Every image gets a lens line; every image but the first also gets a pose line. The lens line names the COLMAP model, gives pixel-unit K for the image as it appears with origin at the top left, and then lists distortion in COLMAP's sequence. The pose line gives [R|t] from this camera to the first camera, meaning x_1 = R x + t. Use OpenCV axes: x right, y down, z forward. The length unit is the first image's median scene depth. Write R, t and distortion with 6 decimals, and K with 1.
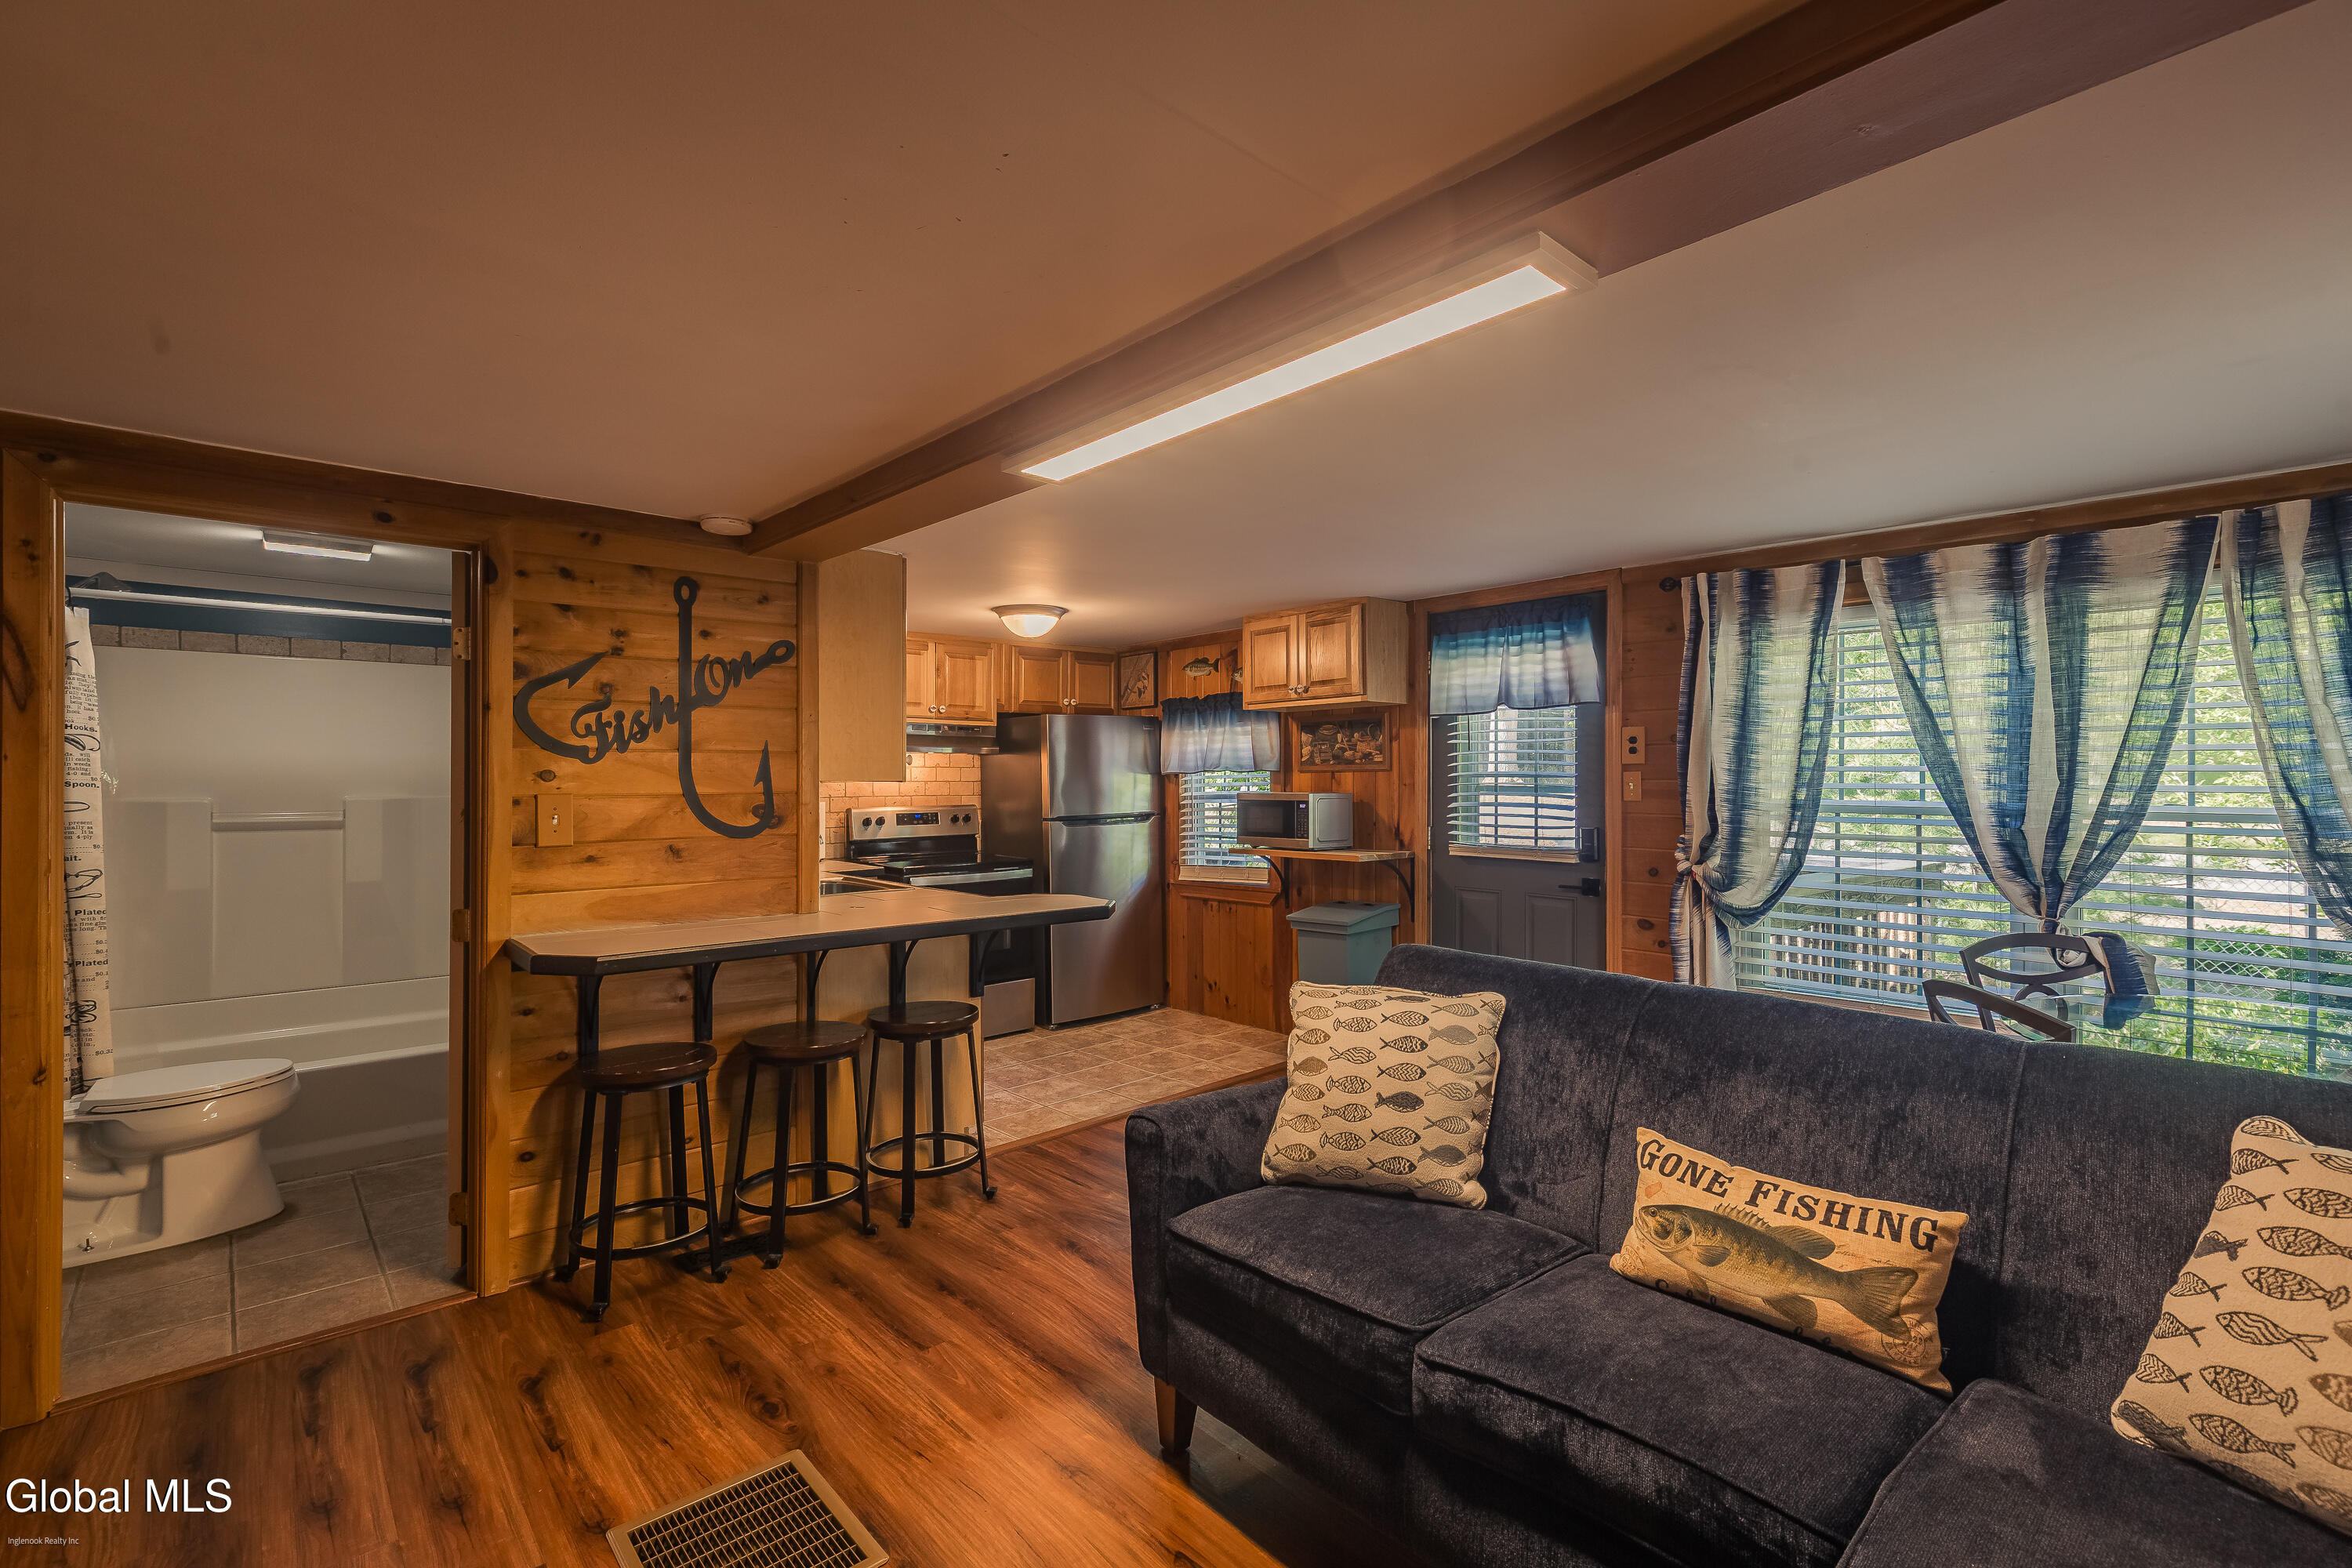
lens RADIAL K [[1054.1, 0, 1170.0], [0, 1054.1, 774.8], [0, 0, 1]] dist [0.004743, -0.000425]
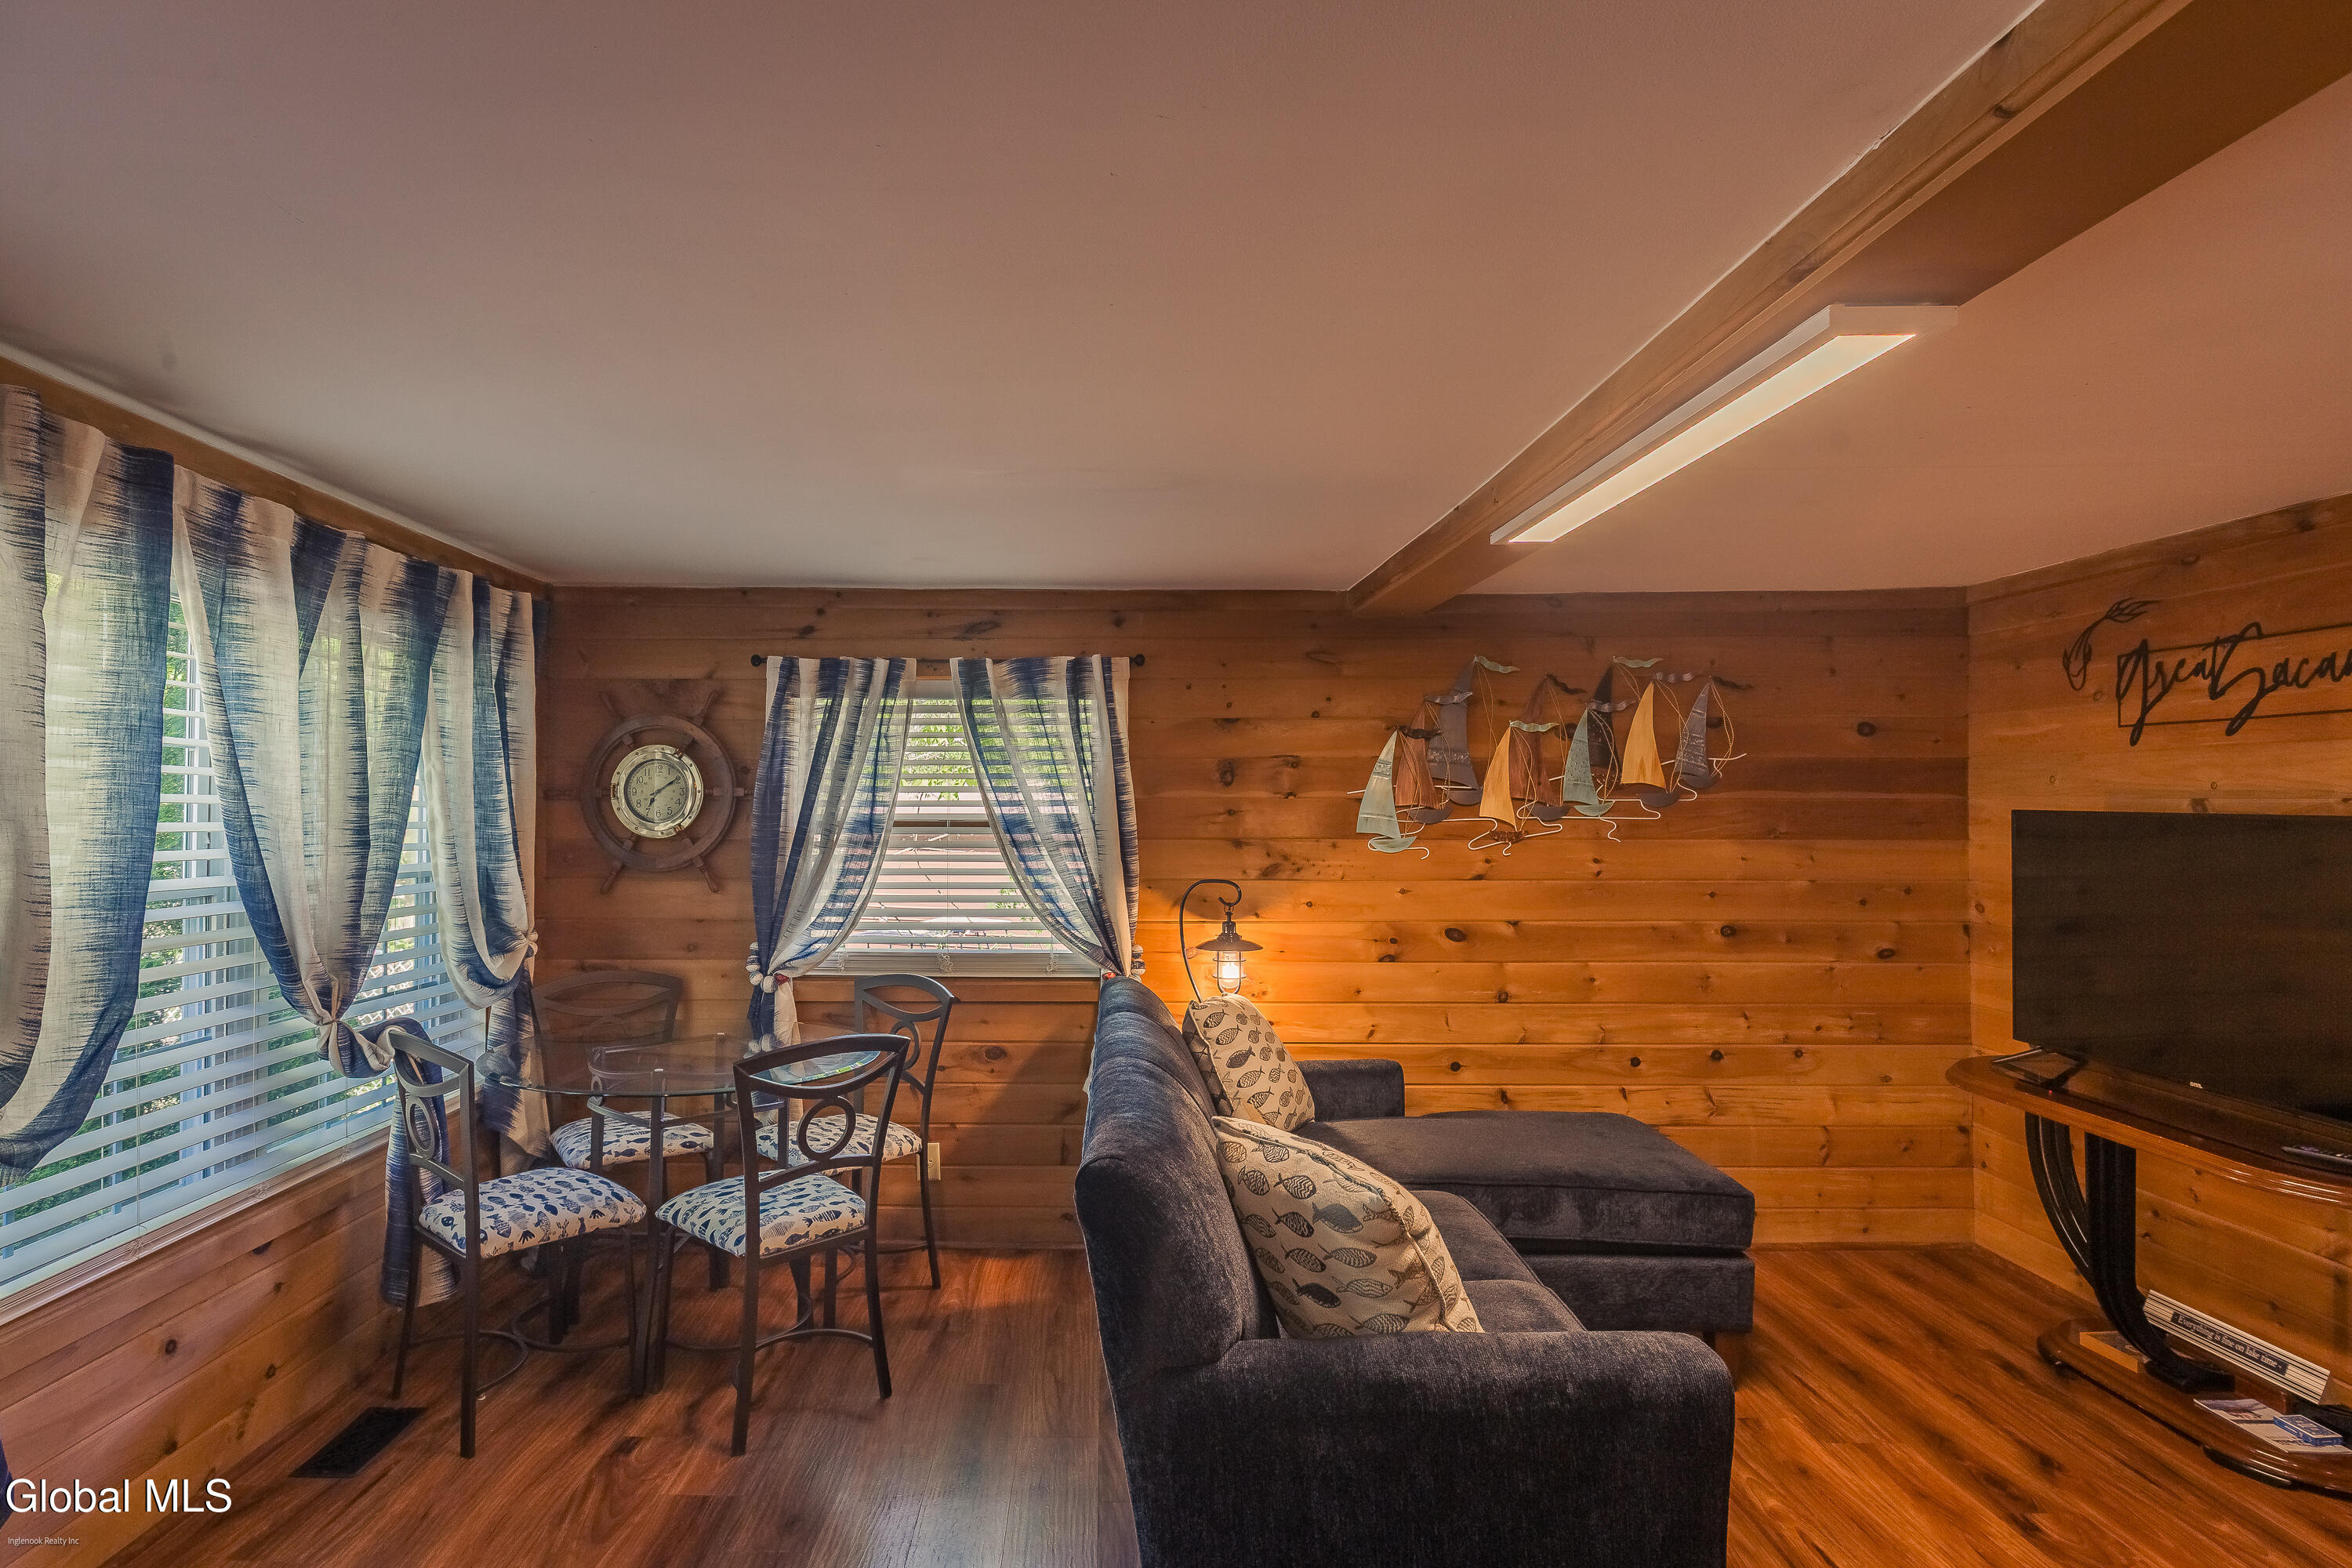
lens RADIAL K [[1172.6, 0, 1173.9], [0, 1172.6, 792.6], [0, 0, 1]] dist [-0.003366, 0.000288]
pose [[-0.771707, 0.006974, 0.635940, -0.123443], [-0.001773, 0.999912, -0.013117, -0.018375], [-0.635976, -0.011250, -0.771627, 0.924866]]
